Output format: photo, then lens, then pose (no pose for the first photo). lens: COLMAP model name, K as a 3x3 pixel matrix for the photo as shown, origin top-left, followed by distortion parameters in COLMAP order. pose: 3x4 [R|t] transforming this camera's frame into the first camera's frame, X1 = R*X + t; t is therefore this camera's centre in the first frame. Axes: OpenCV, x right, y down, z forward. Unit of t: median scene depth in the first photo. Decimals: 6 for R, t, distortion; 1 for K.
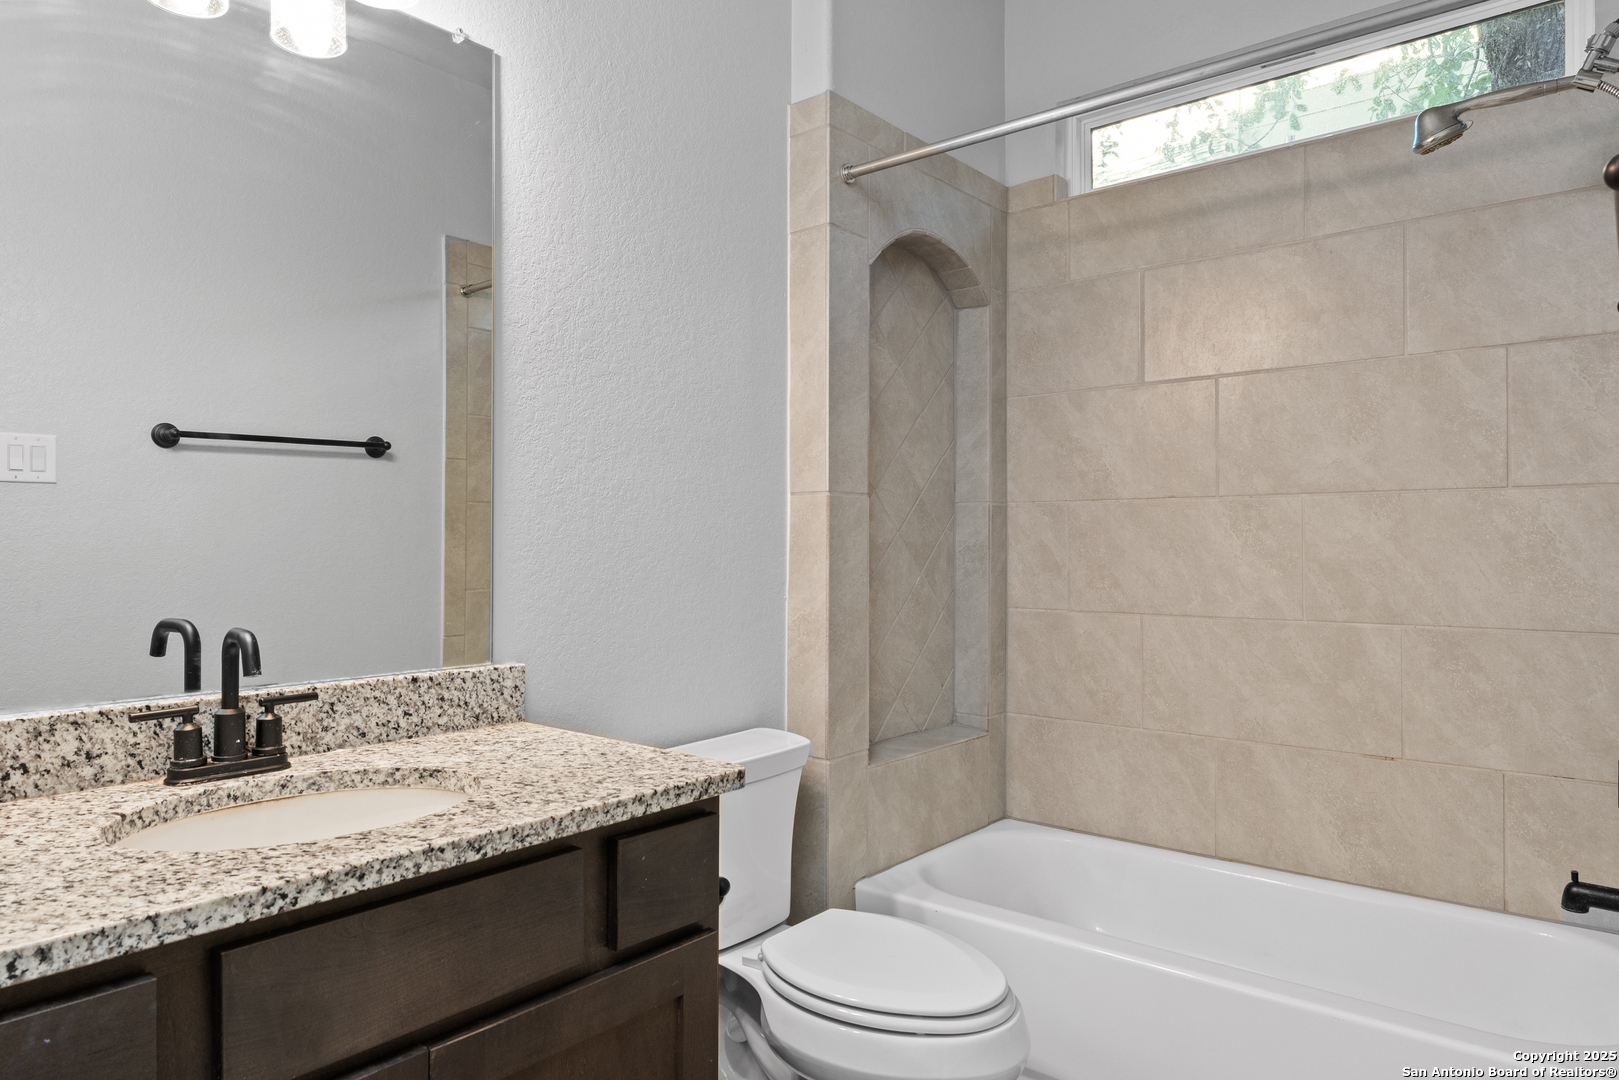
lens RADIAL K [[1006.0, 0, 805.9], [0, 1006.0, 544.8], [0, 0, 1]] dist [-0.000036, 0.000169]
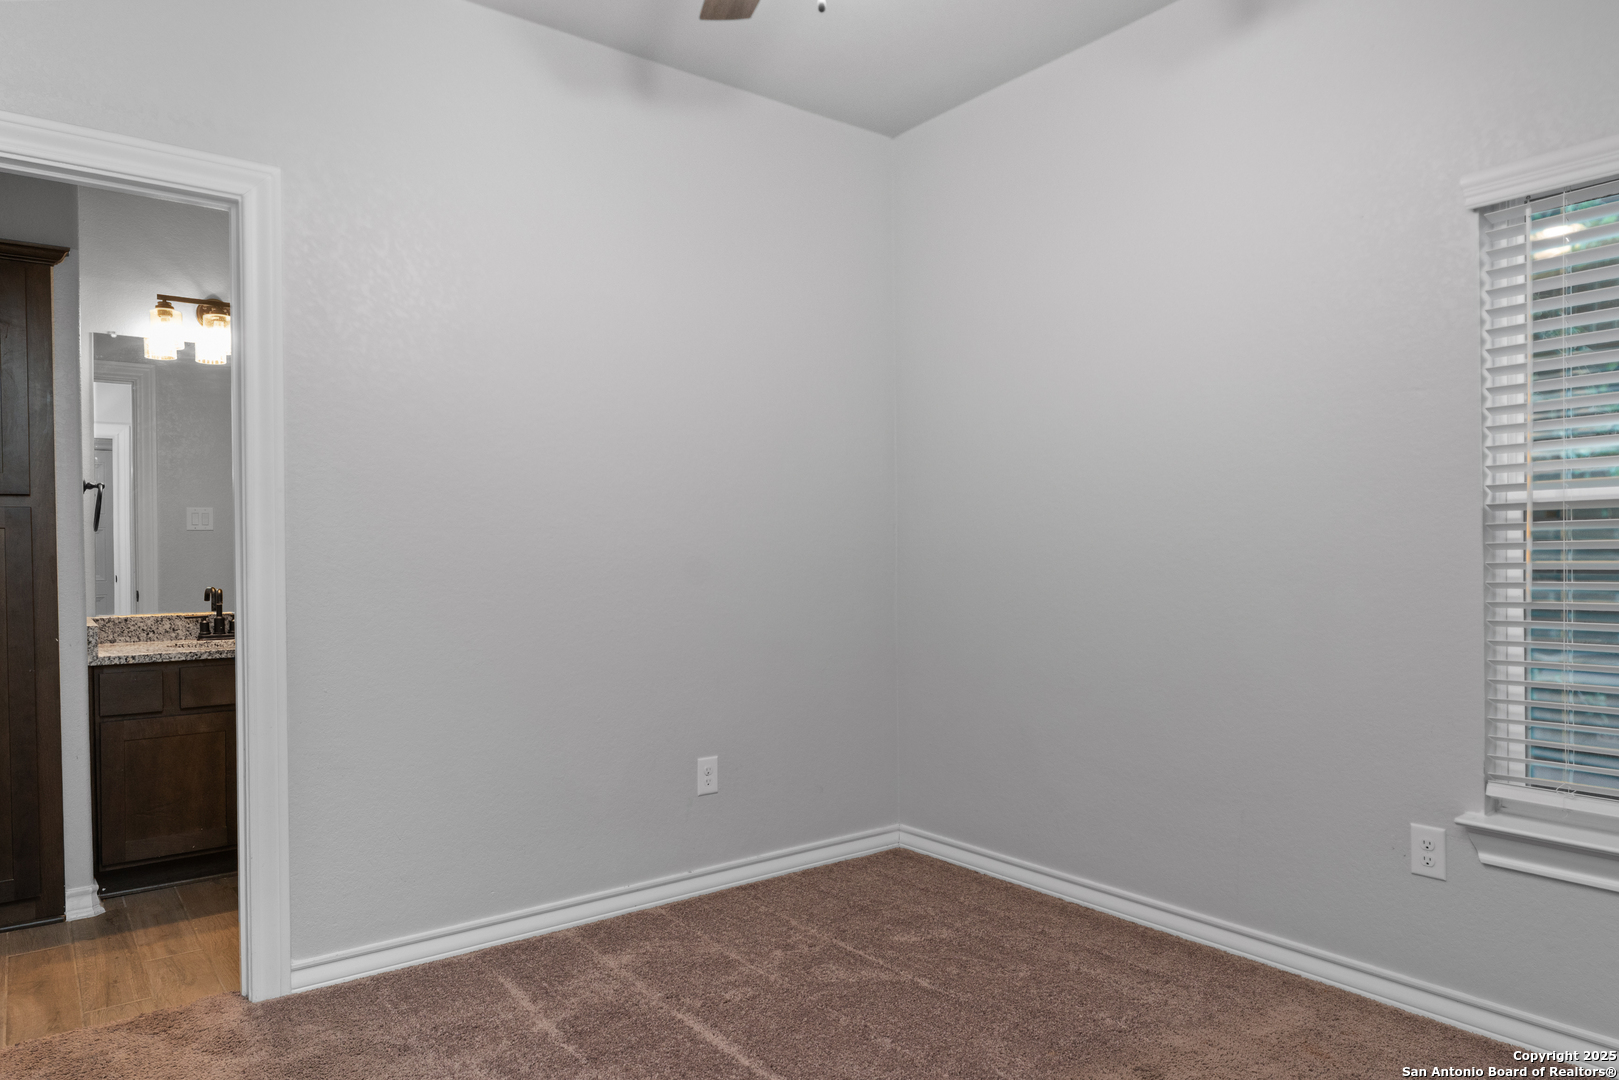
lens RADIAL K [[1006.0, 0, 805.9], [0, 1006.0, 544.8], [0, 0, 1]] dist [-0.000036, 0.000169]
pose [[0.978003, -0.010722, -0.208313, 1.832368], [0.009592, 0.999933, -0.006434, -0.012014], [0.208368, 0.004295, 0.978041, -1.617603]]
